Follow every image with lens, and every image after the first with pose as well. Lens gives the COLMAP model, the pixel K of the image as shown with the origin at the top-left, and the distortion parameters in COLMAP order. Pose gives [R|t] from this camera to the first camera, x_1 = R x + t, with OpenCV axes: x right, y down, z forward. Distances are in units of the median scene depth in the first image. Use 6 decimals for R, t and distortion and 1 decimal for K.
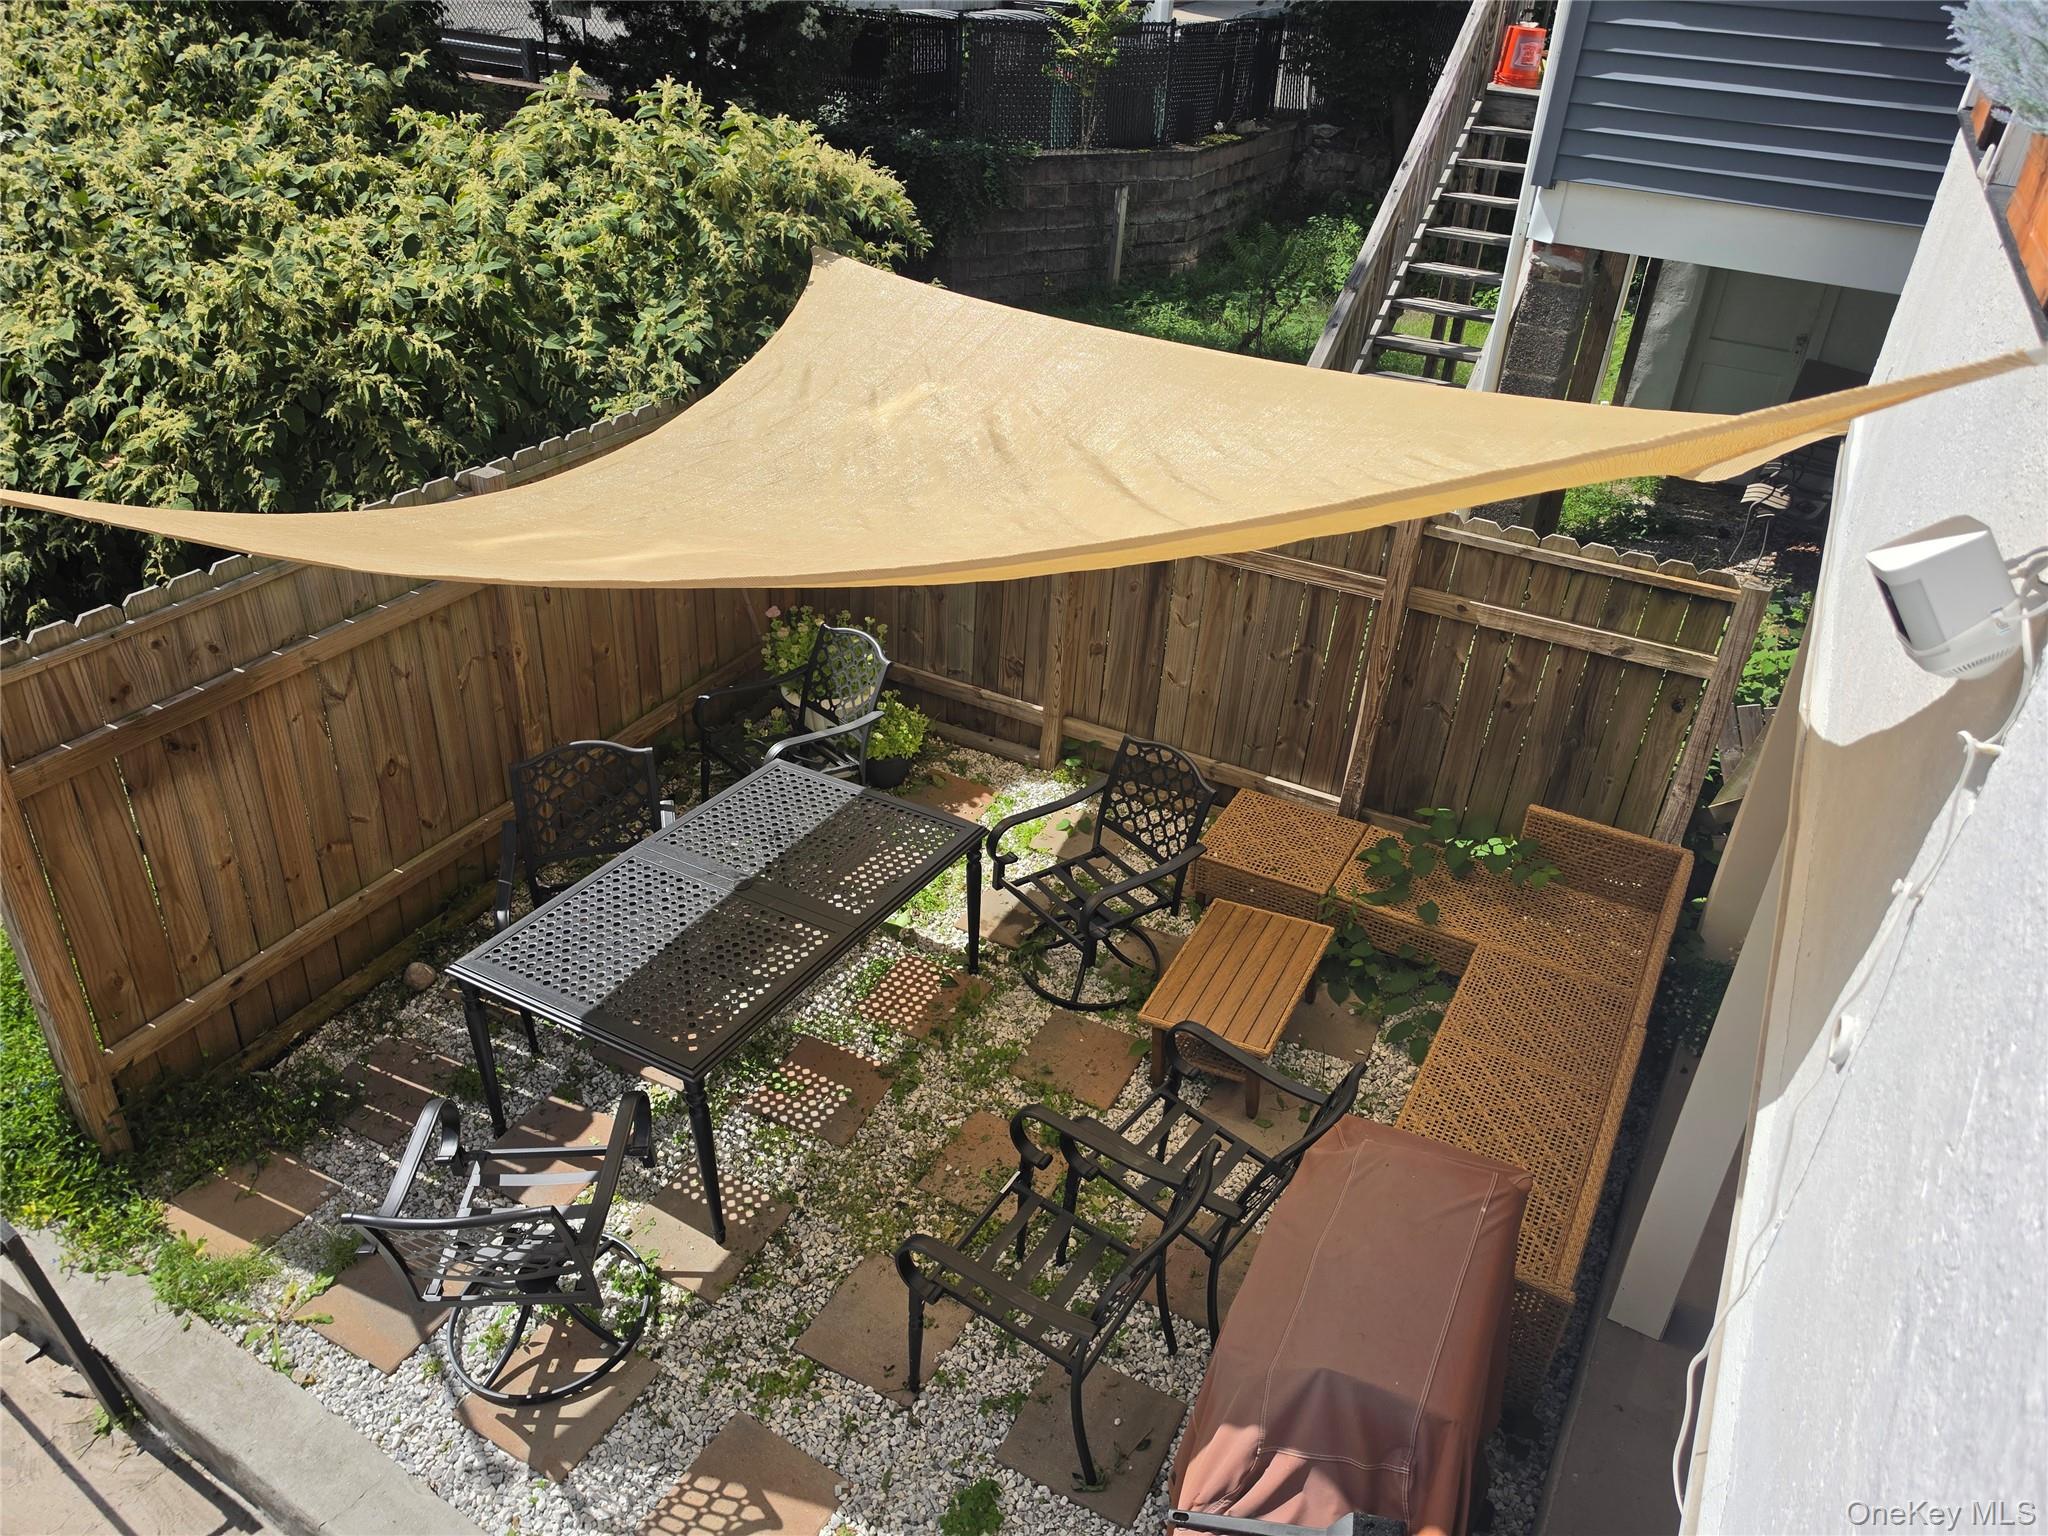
lens RADIAL K [[1444.6, 0, 1020.7], [0, 1444.6, 761.2], [0, 0, 1]] dist [0.037738, -0.035953]
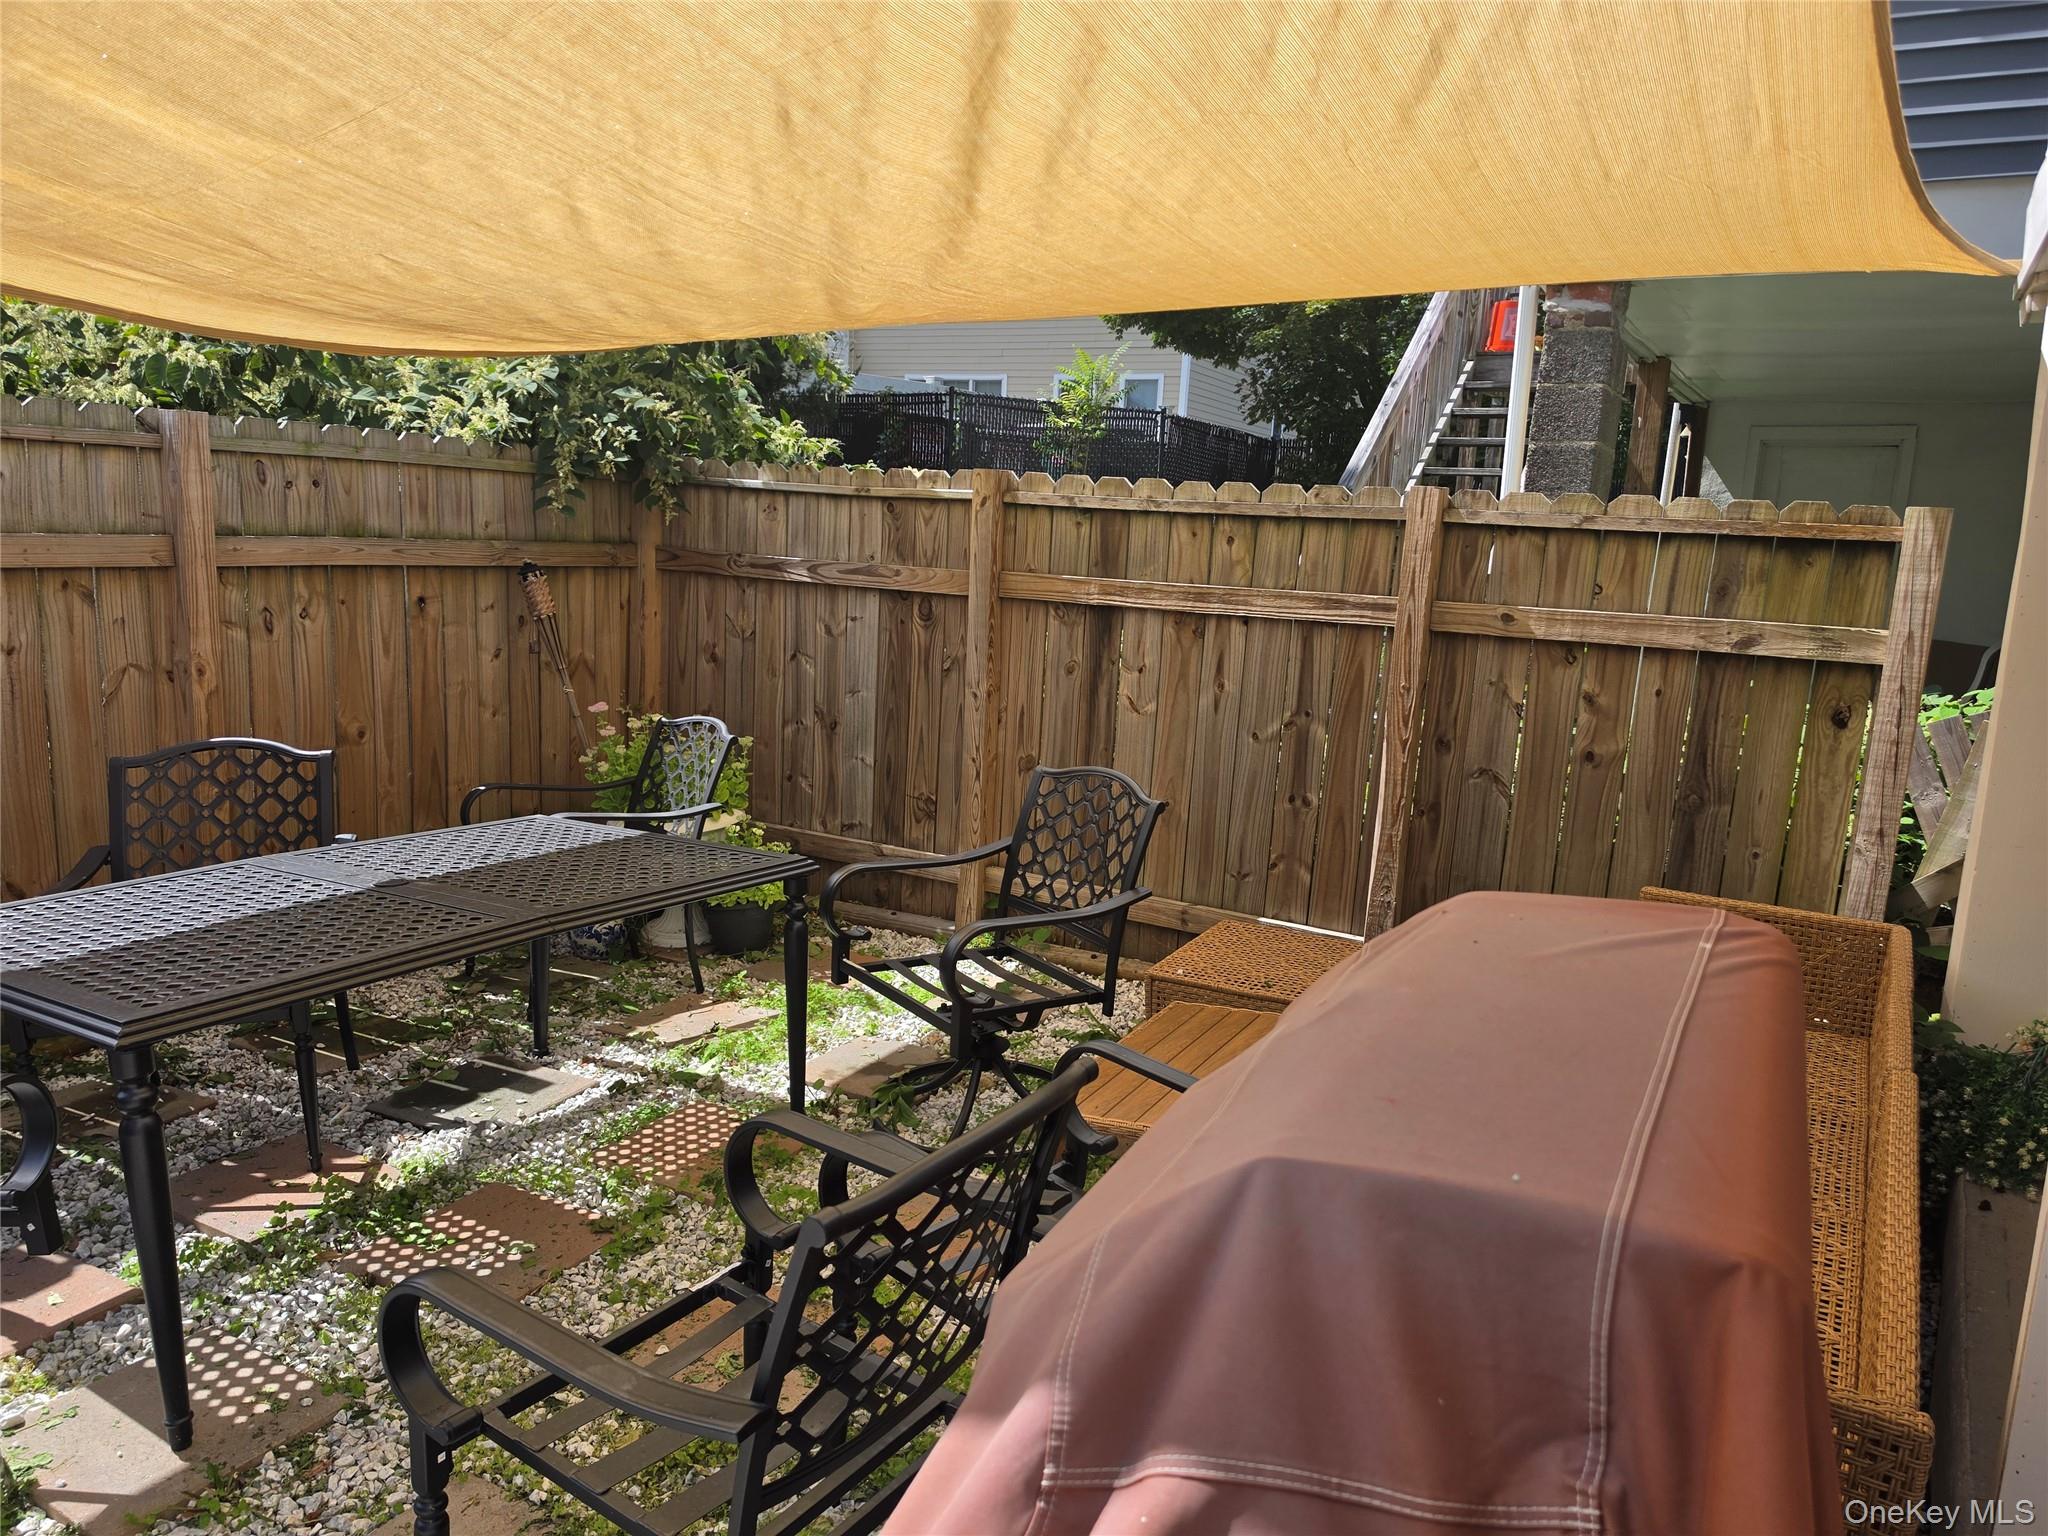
lens RADIAL K [[1444.6, 0, 1026.7], [0, 1444.6, 768.1], [0, 0, 1]] dist [0.037738, -0.035953]
pose [[0.999671, -0.000210, -0.025652, 0.082378], [-0.008956, 0.934189, -0.356667, 0.221026], [0.024039, 0.356779, 0.933879, 0.341600]]
